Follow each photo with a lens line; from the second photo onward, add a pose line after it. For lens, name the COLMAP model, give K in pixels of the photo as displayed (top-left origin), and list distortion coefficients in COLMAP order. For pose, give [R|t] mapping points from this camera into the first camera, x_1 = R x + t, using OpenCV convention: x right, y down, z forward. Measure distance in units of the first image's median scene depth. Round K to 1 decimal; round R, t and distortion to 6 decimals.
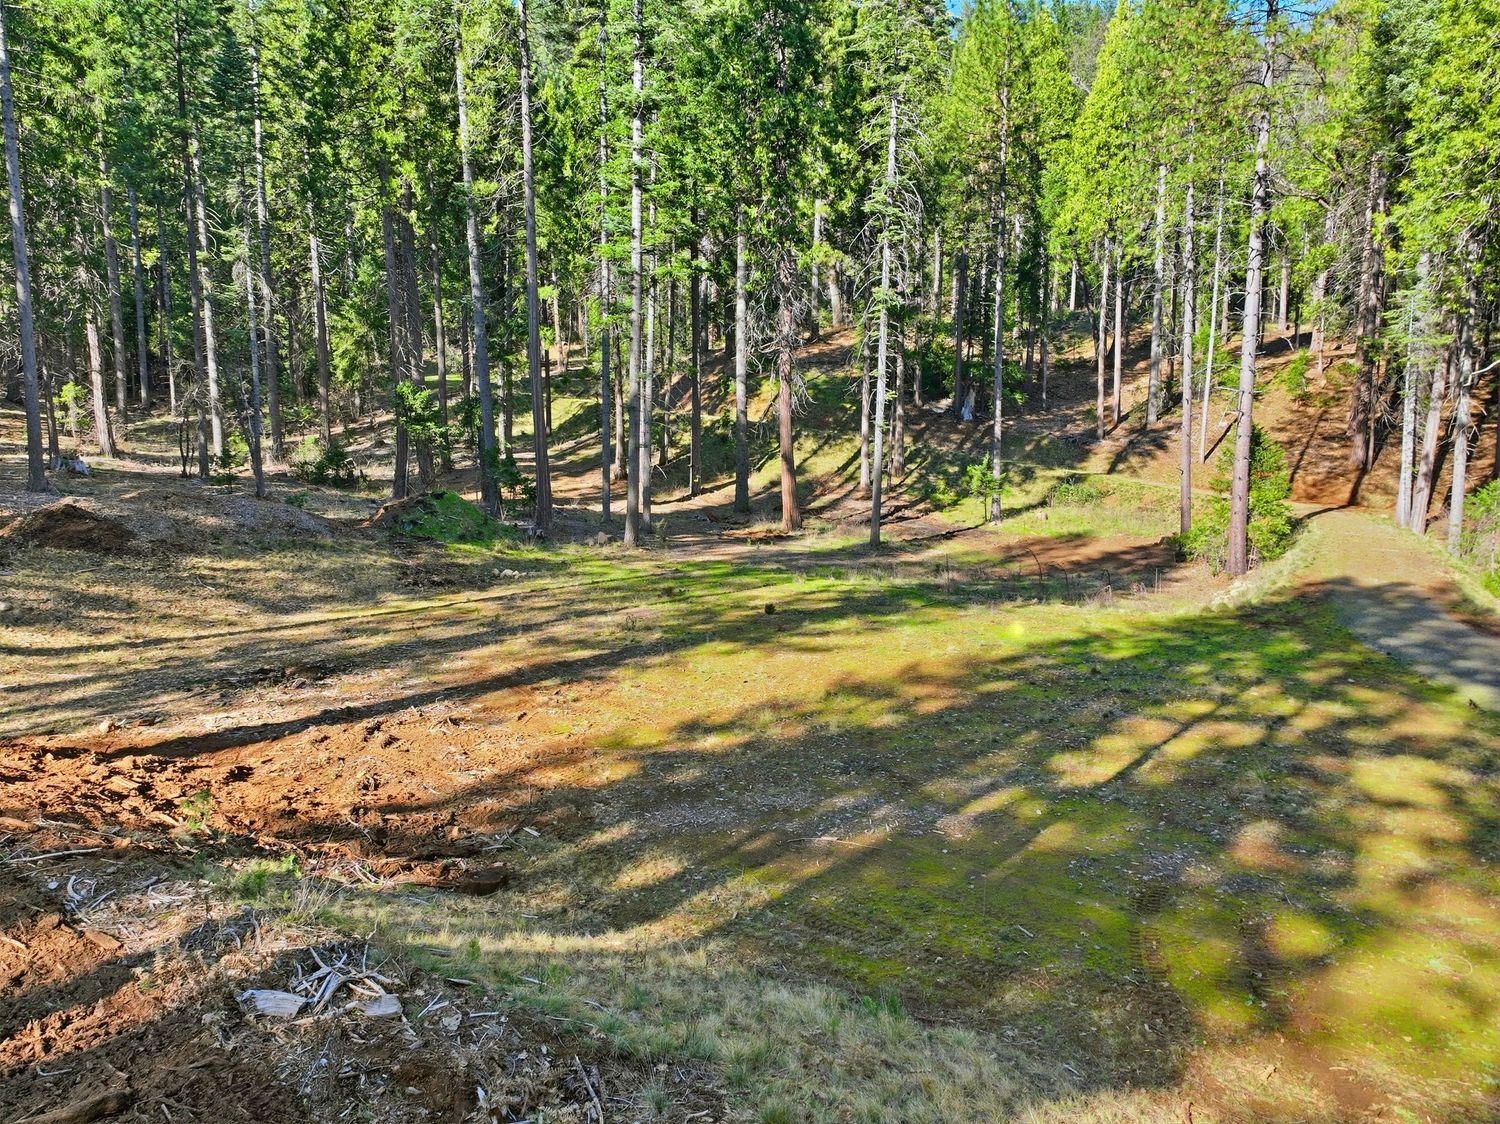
lens RADIAL K [[1045.7, 0, 750.5], [0, 1045.7, 556.6], [0, 0, 1]] dist [0.001186, -0.003154]
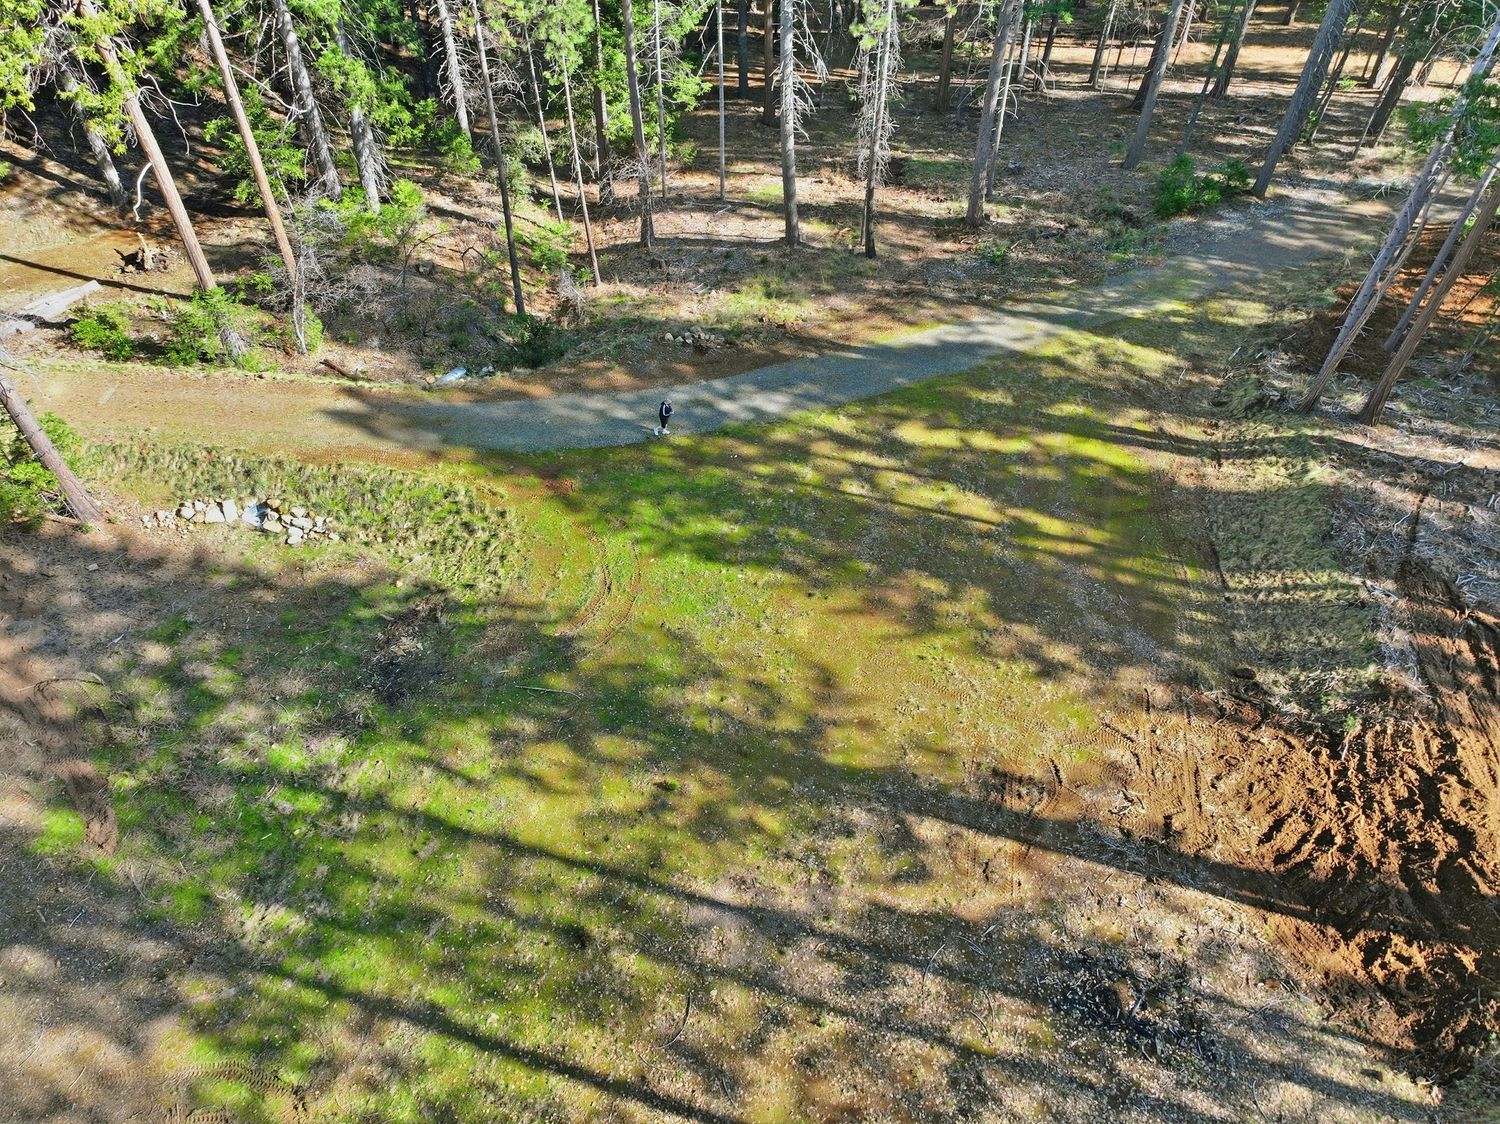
lens RADIAL K [[1045.7, 0, 750.5], [0, 1045.7, 556.6], [0, 0, 1]] dist [0.001186, -0.003154]
pose [[-0.428738, -0.663214, 0.613458, -0.304746], [0.090253, 0.644193, 0.759519, -0.515541], [-0.898910, 0.381001, -0.216333, 0.678229]]
